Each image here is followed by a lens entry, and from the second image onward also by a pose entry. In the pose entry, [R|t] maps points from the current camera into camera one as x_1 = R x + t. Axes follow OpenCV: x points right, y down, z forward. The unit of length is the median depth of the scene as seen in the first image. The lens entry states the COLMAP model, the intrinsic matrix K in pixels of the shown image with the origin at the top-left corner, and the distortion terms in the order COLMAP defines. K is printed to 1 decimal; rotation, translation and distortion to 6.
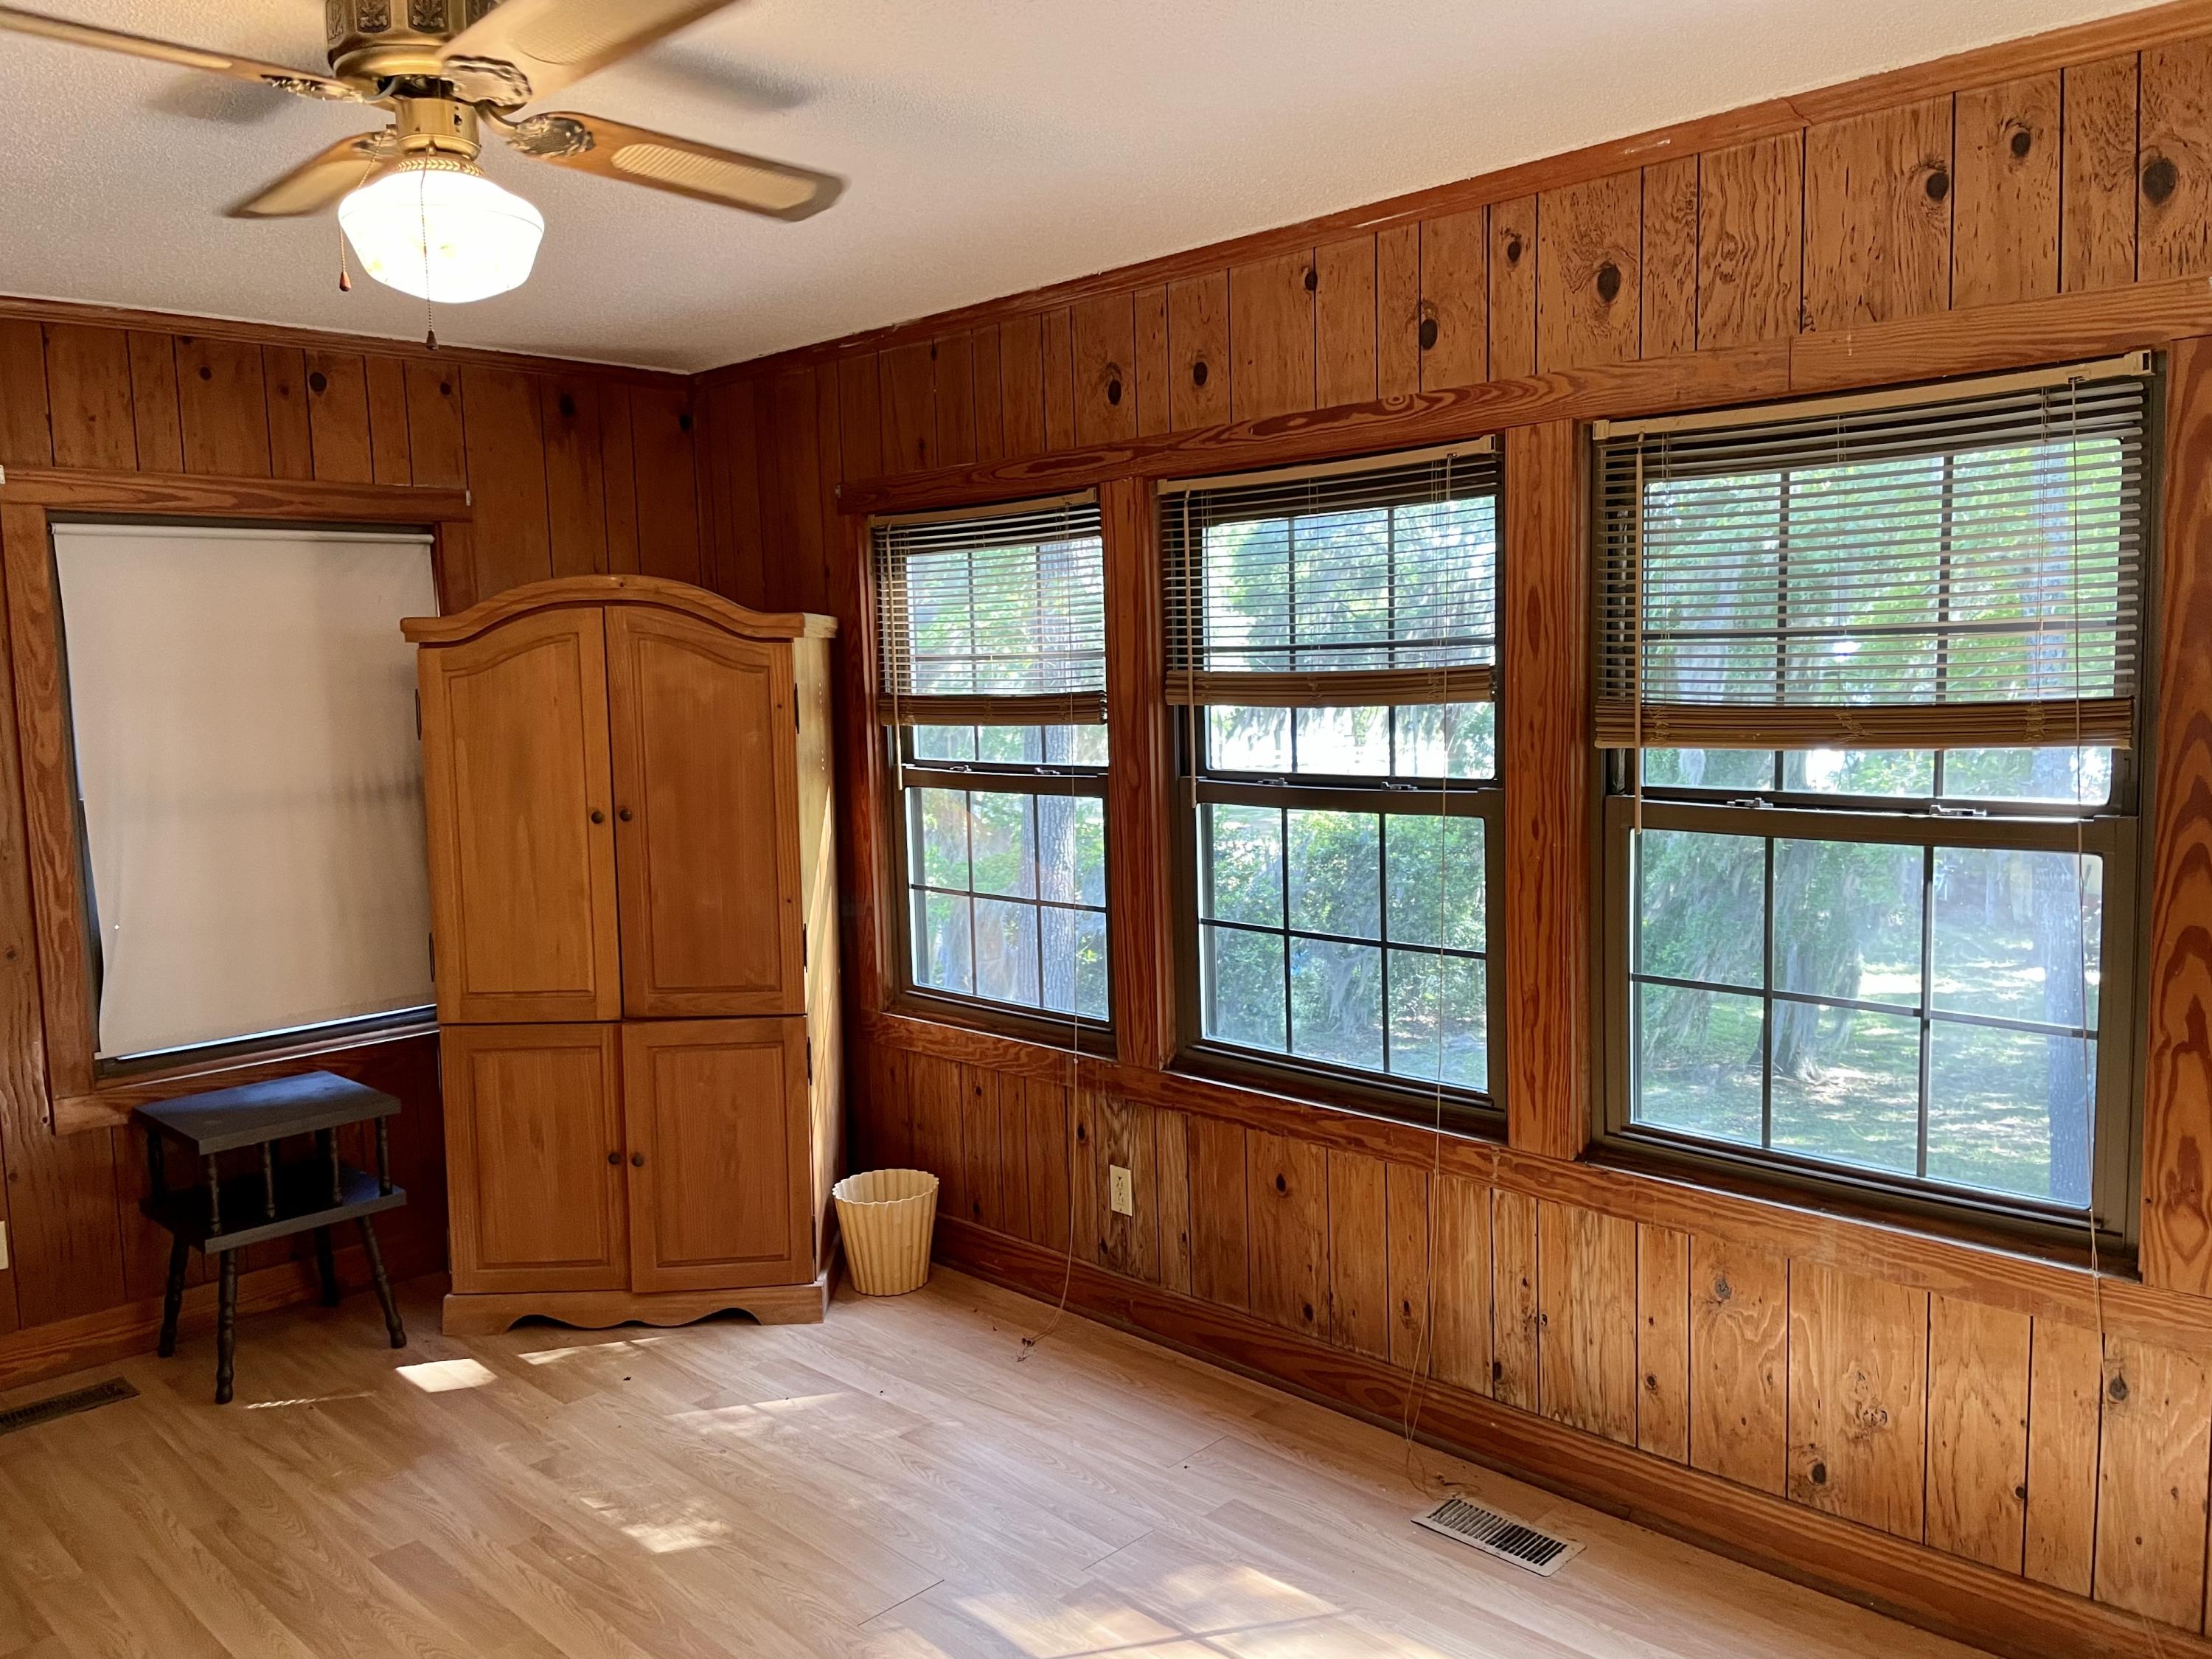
lens RADIAL K [[1689.6, 0, 1093.3], [0, 1689.6, 833.7], [0, 0, 1]] dist [0.073791, -0.101727]
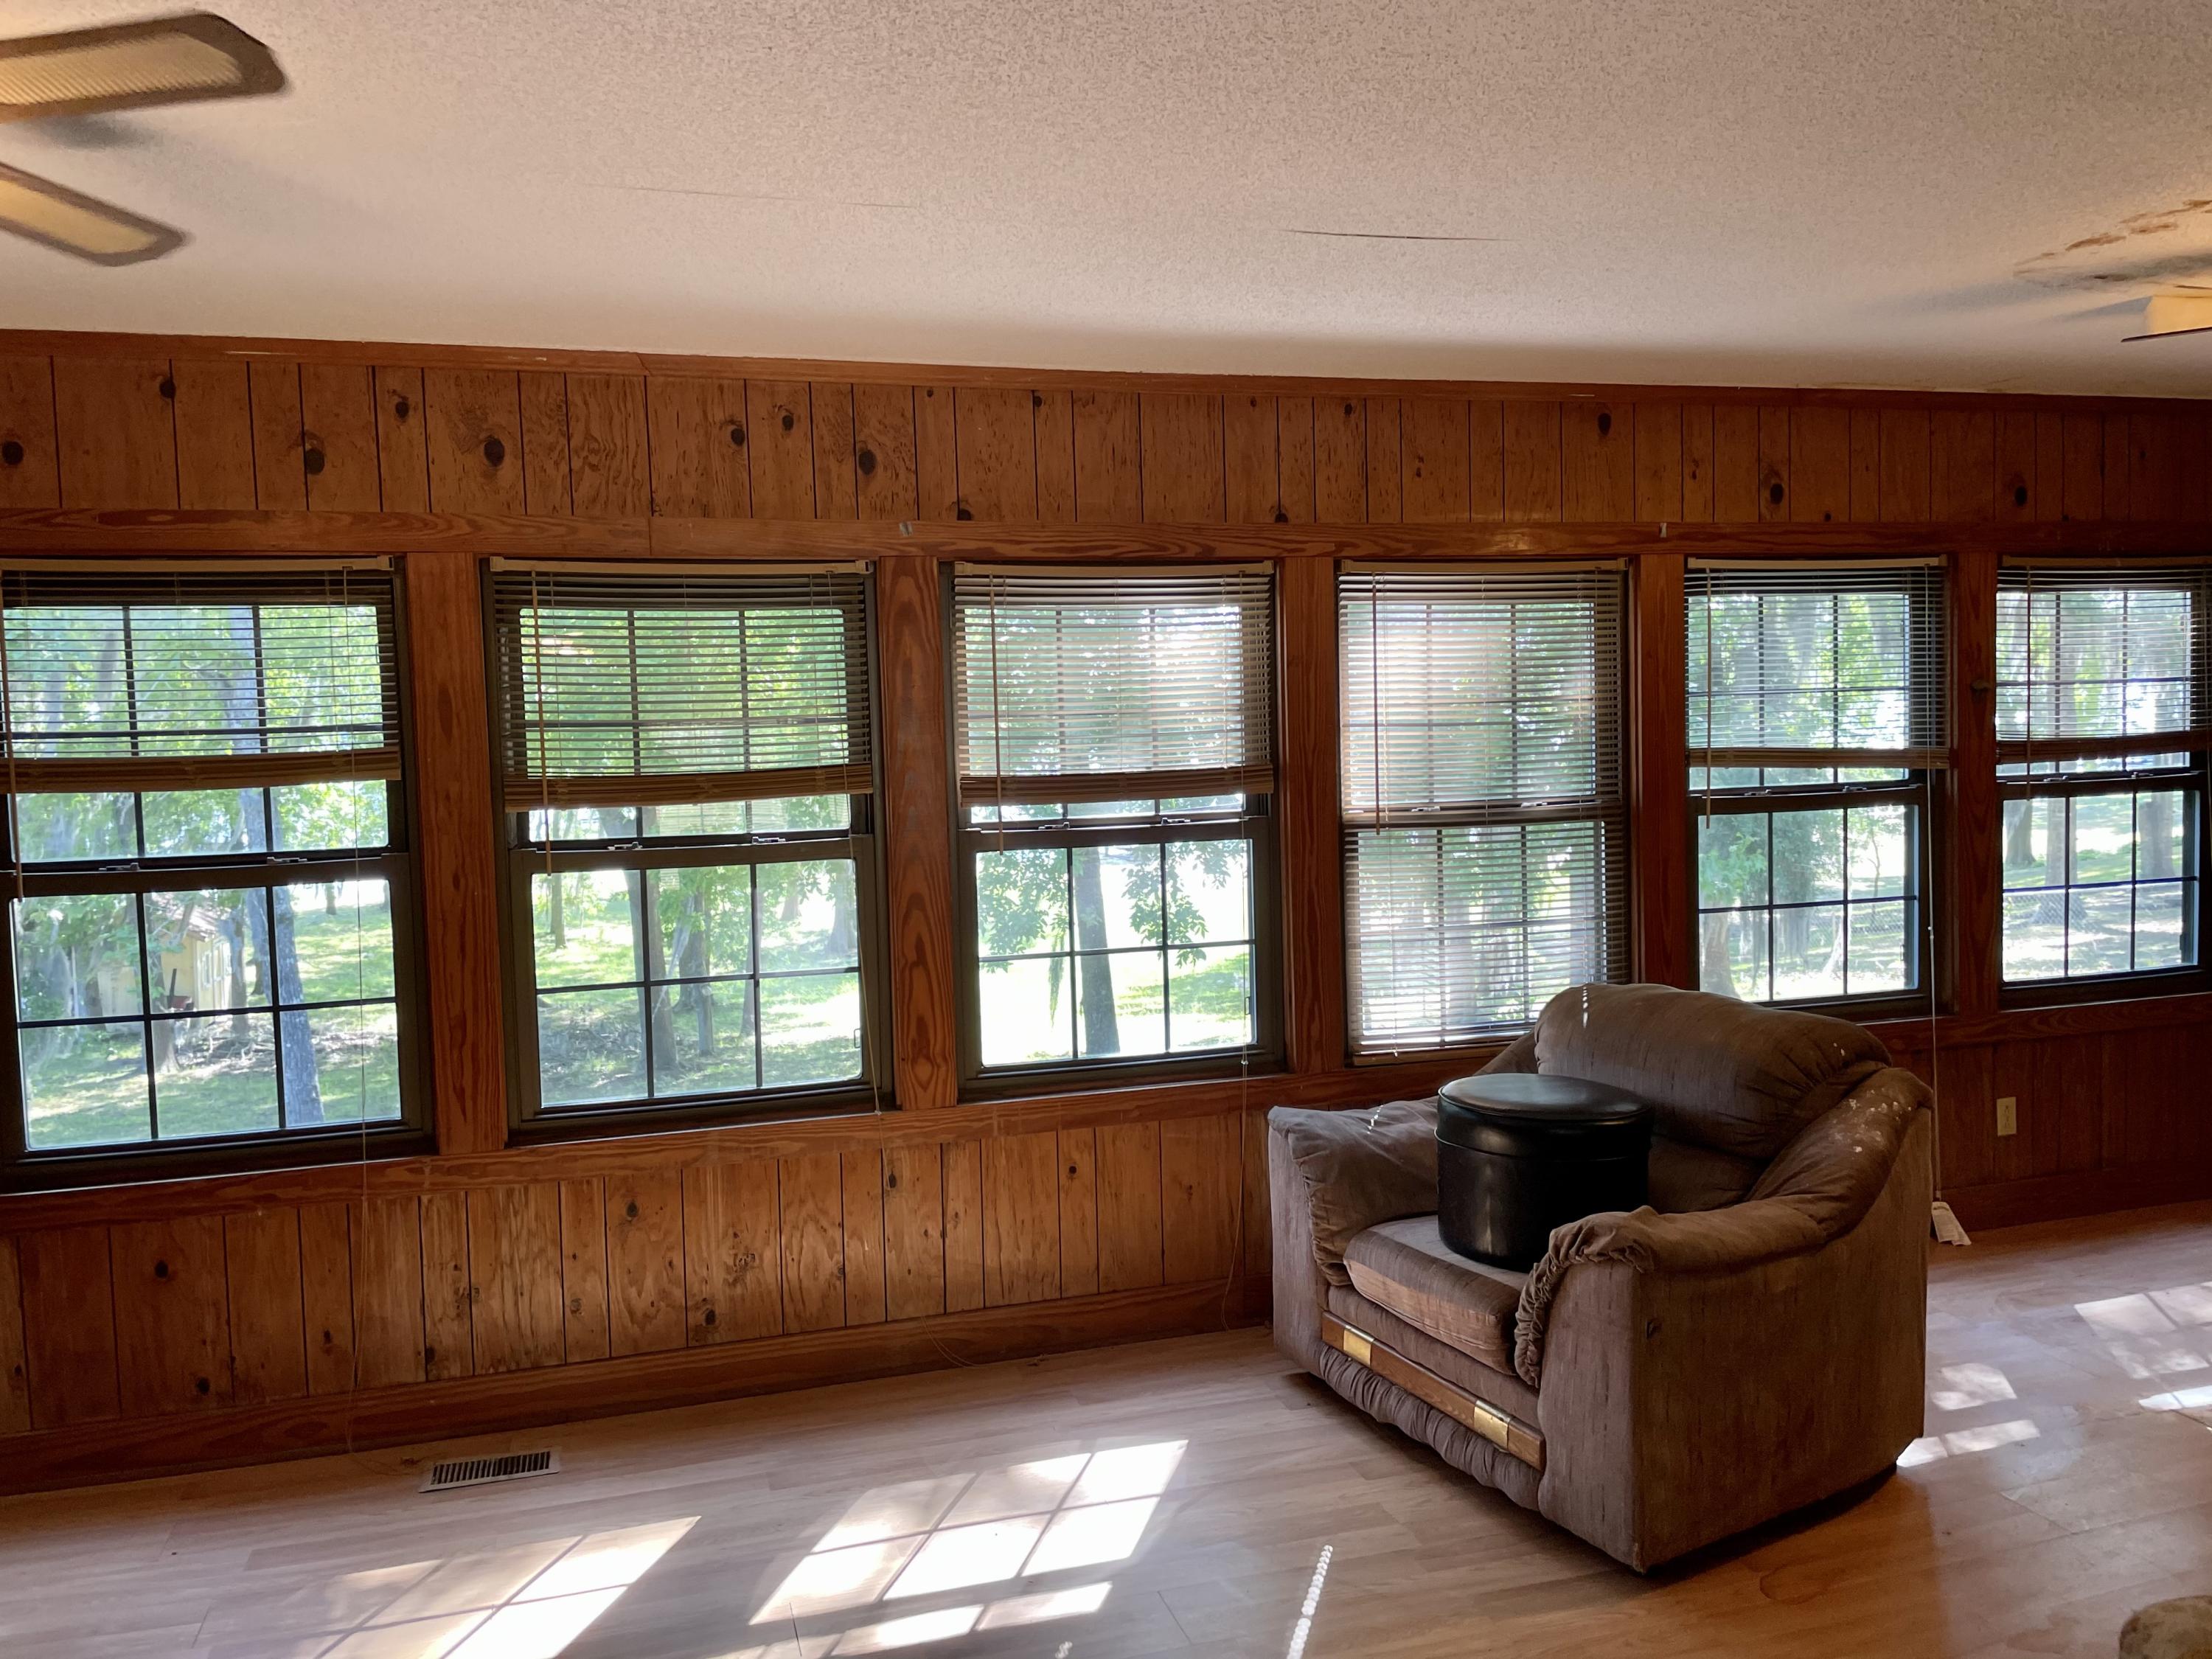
lens RADIAL K [[1689.6, 0, 1105.7], [0, 1689.6, 823.2], [0, 0, 1]] dist [0.073791, -0.101727]
pose [[0.464369, -0.038869, 0.884788, -0.621726], [0.105521, 0.994348, -0.011699, 0.019395], [-0.879333, 0.098796, 0.465846, 0.021424]]
